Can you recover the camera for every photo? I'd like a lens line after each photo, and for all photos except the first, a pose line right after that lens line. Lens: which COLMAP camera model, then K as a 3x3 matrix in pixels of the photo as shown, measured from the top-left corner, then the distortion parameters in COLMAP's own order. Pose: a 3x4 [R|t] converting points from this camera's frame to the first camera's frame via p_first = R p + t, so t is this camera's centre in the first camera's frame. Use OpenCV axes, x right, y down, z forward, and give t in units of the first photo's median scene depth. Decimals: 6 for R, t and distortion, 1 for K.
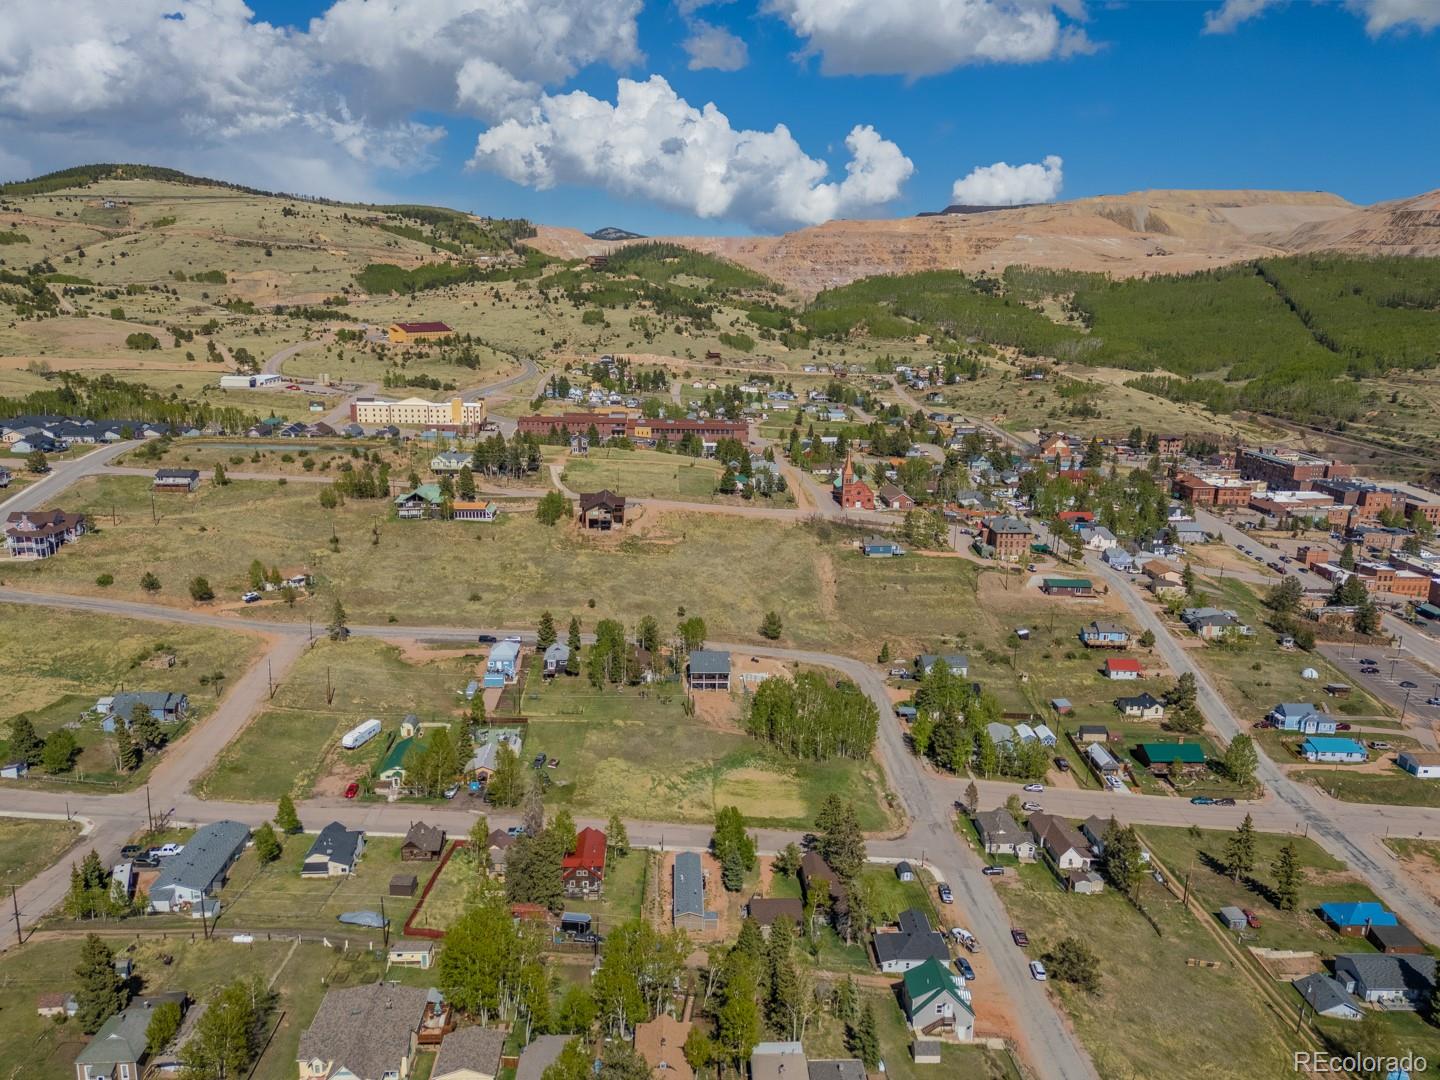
lens RADIAL K [[1048.1, 0, 720.0], [0, 1048.1, 540.0], [0, 0, 1]] dist [0.078404, -0.066758]
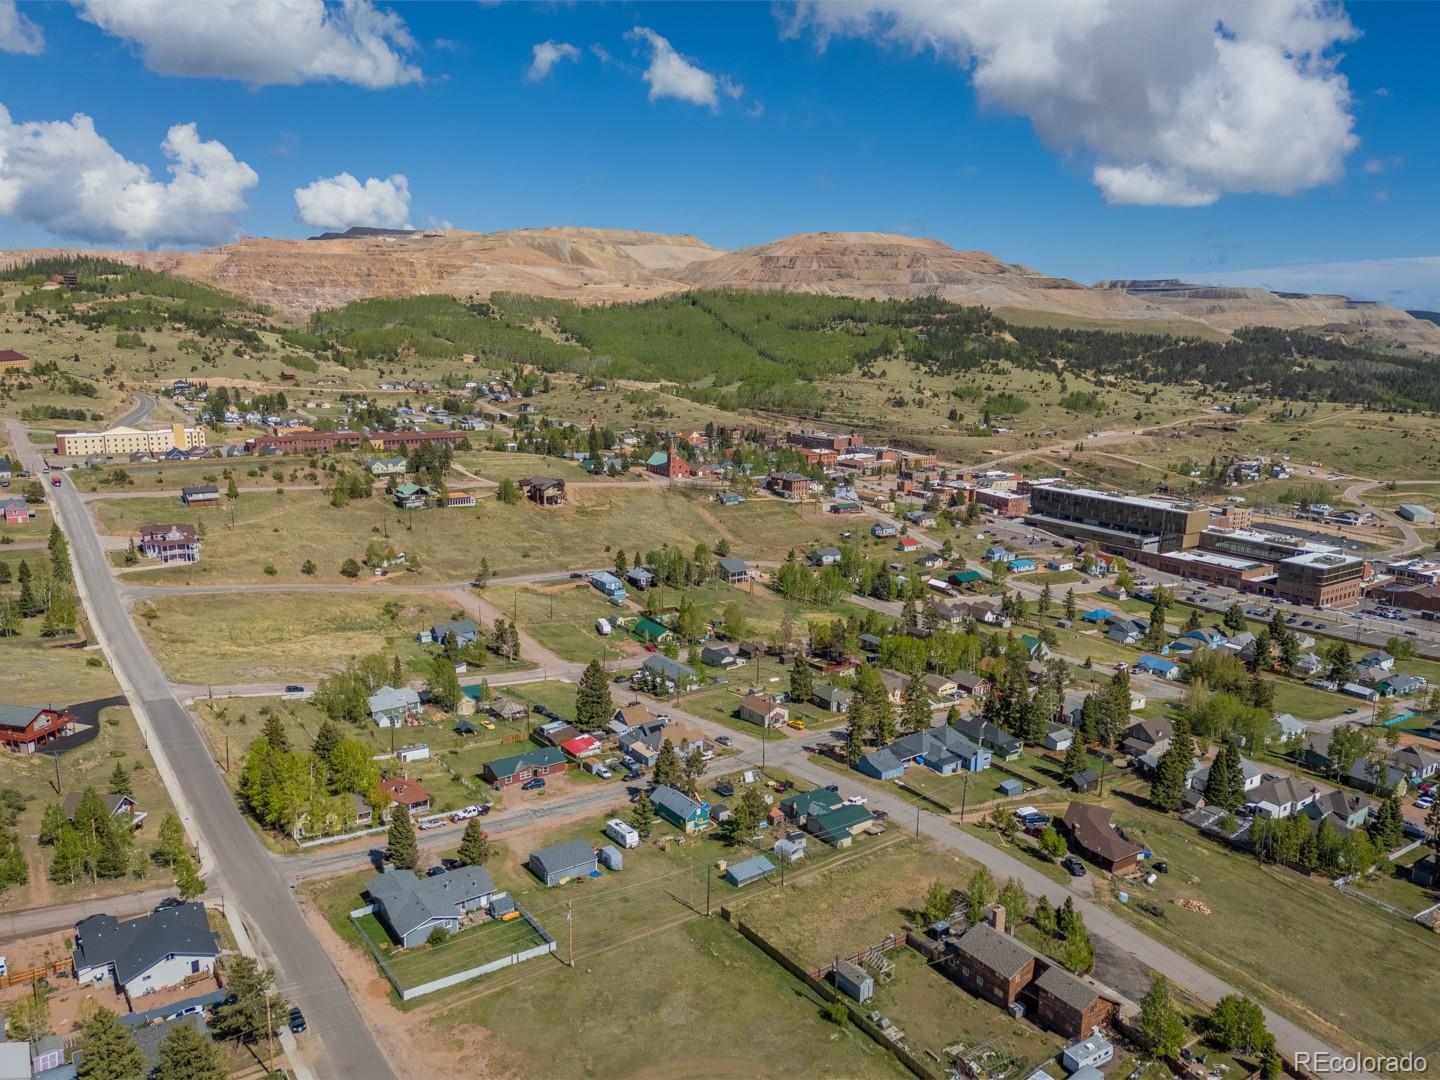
lens RADIAL K [[1048.1, 0, 720.0], [0, 1048.1, 540.0], [0, 0, 1]] dist [0.078404, -0.066758]
pose [[0.840120, -0.115328, 0.529999, -0.167571], [0.124320, 0.992064, 0.018809, 0.009422], [-0.527962, 0.050088, 0.847790, -0.060802]]
